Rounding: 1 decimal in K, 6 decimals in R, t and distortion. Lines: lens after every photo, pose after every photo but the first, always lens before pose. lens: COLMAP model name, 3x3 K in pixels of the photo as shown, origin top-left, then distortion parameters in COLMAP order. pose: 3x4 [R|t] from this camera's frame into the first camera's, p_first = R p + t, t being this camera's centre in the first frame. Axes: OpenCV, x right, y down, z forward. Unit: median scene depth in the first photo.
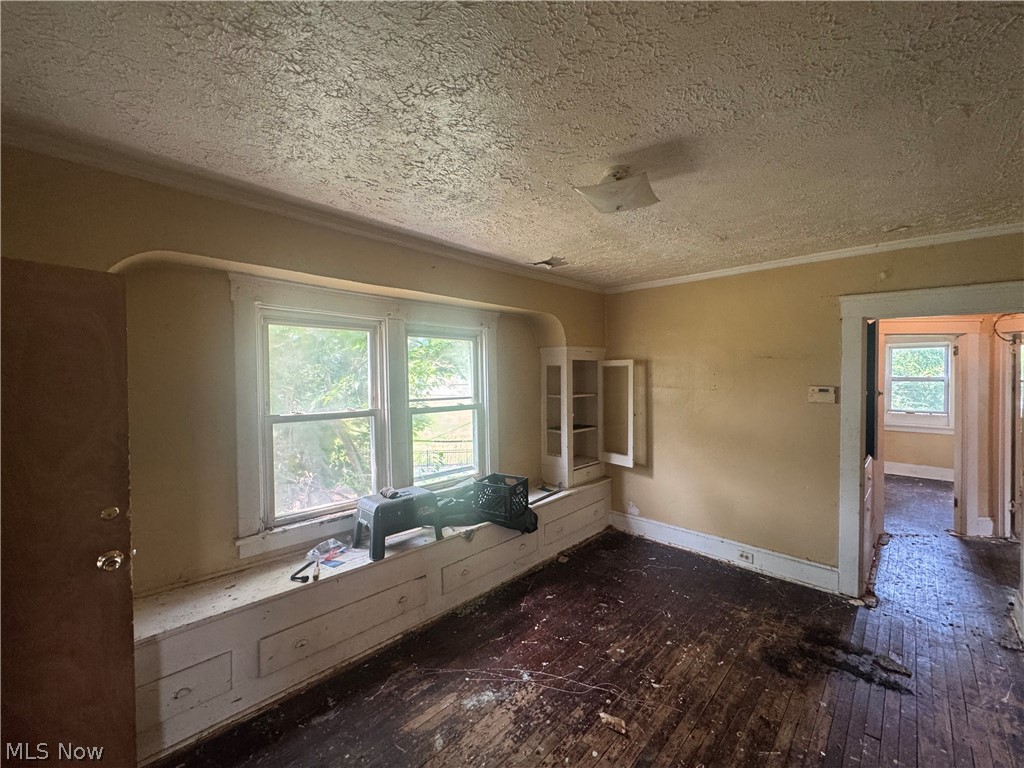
lens RADIAL K [[410.0, 0, 509.7], [0, 410.0, 386.0], [0, 0, 1]] dist [-0.005811, 0.000610]
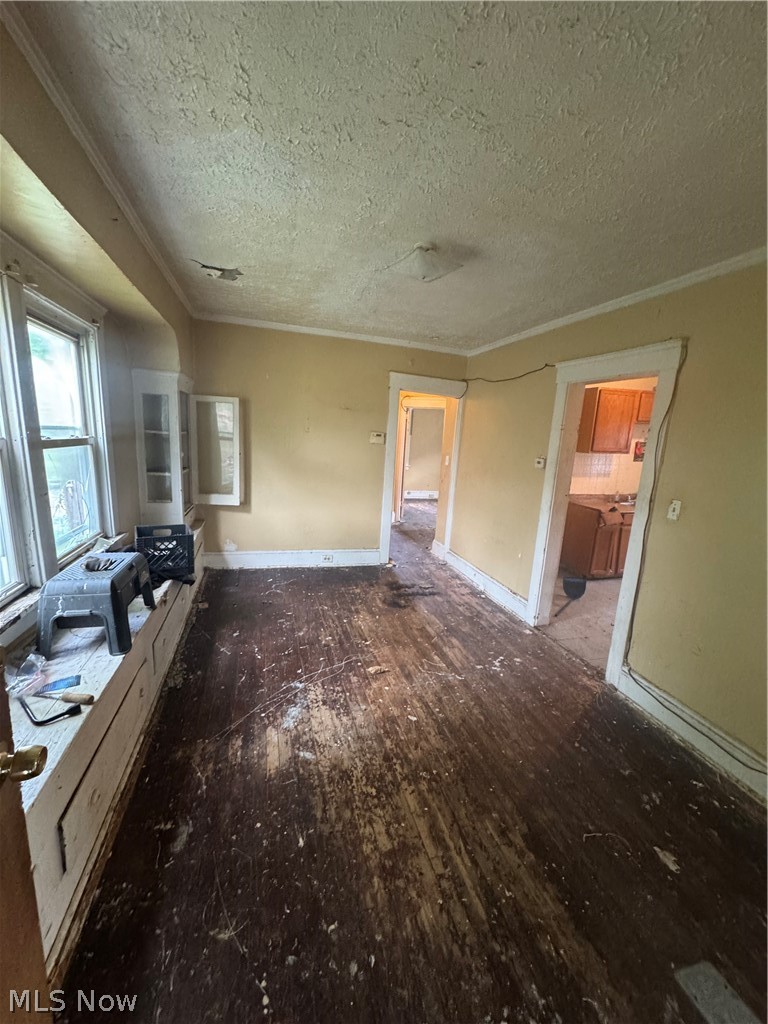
lens RADIAL K [[410.0, 0, 387.2], [0, 410.0, 515.5], [0, 0, 1]] dist [-0.005811, 0.000610]
pose [[0.481022, -0.131262, 0.866826, -0.631679], [-0.040847, 0.984299, 0.171718, 0.046799], [-0.875756, -0.118007, 0.468108, 0.271990]]
